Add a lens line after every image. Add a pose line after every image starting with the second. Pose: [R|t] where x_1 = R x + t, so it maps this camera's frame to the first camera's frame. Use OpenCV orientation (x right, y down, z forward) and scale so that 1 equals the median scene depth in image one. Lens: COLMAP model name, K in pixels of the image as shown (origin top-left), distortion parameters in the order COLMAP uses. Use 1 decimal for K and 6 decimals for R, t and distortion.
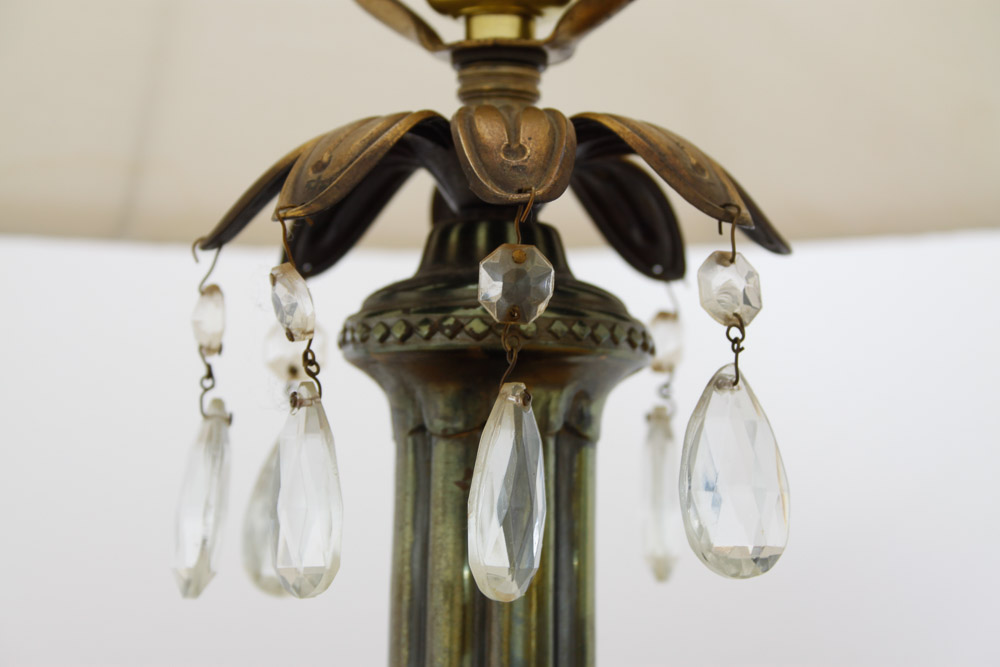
lens RADIAL K [[2463.7, 0, 500.0], [0, 2463.7, 333.5], [0, 0, 1]] dist [0.061935, -0.015706]
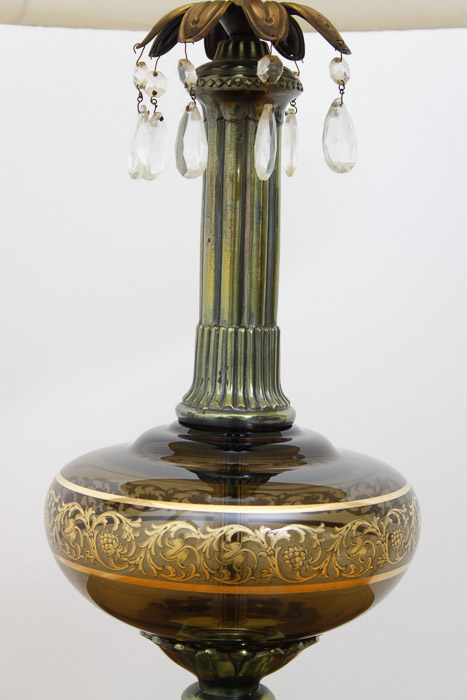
lens RADIAL K [[1712.0, 0, 233.5], [0, 1712.0, 350.0], [0, 0, 1]] dist [0.057193, 0.056520]
pose [[0.987875, -0.001290, 0.155243, -0.322088], [-0.027000, 0.983298, 0.179987, -0.052650], [-0.152883, -0.181996, 0.971341, -0.919929]]
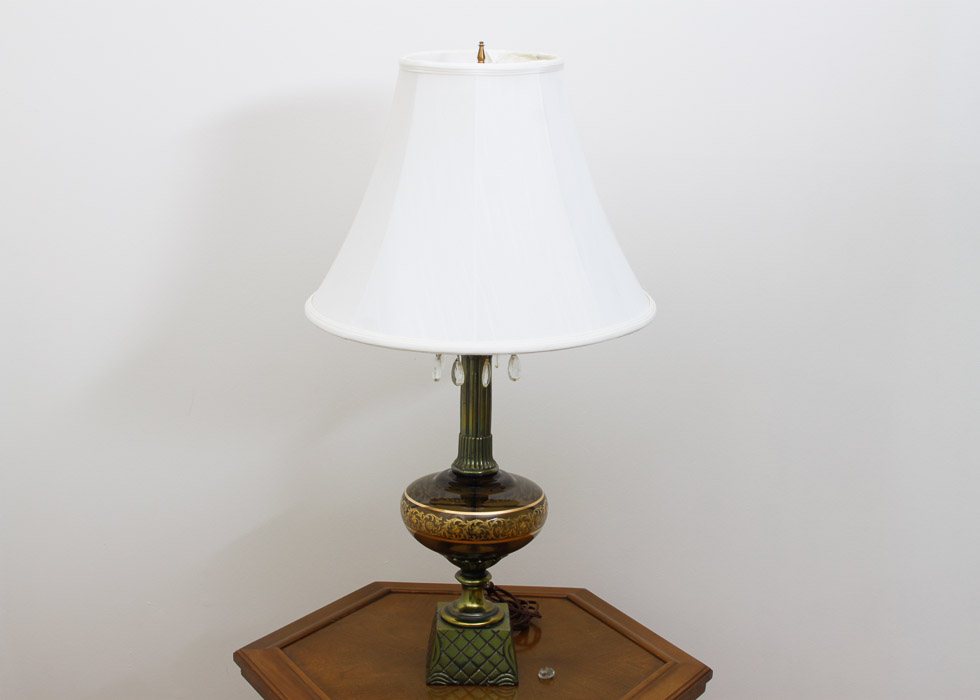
lens RADIAL K [[1635.5, 0, 490.0], [0, 1635.5, 350.0], [0, 0, 1]] dist [-0.016466, 0.049563]
pose [[0.982069, -0.036158, 0.185023, -0.861220], [-0.017725, 0.959377, 0.281569, -1.349637], [-0.187688, -0.279800, 0.941533, -3.518898]]
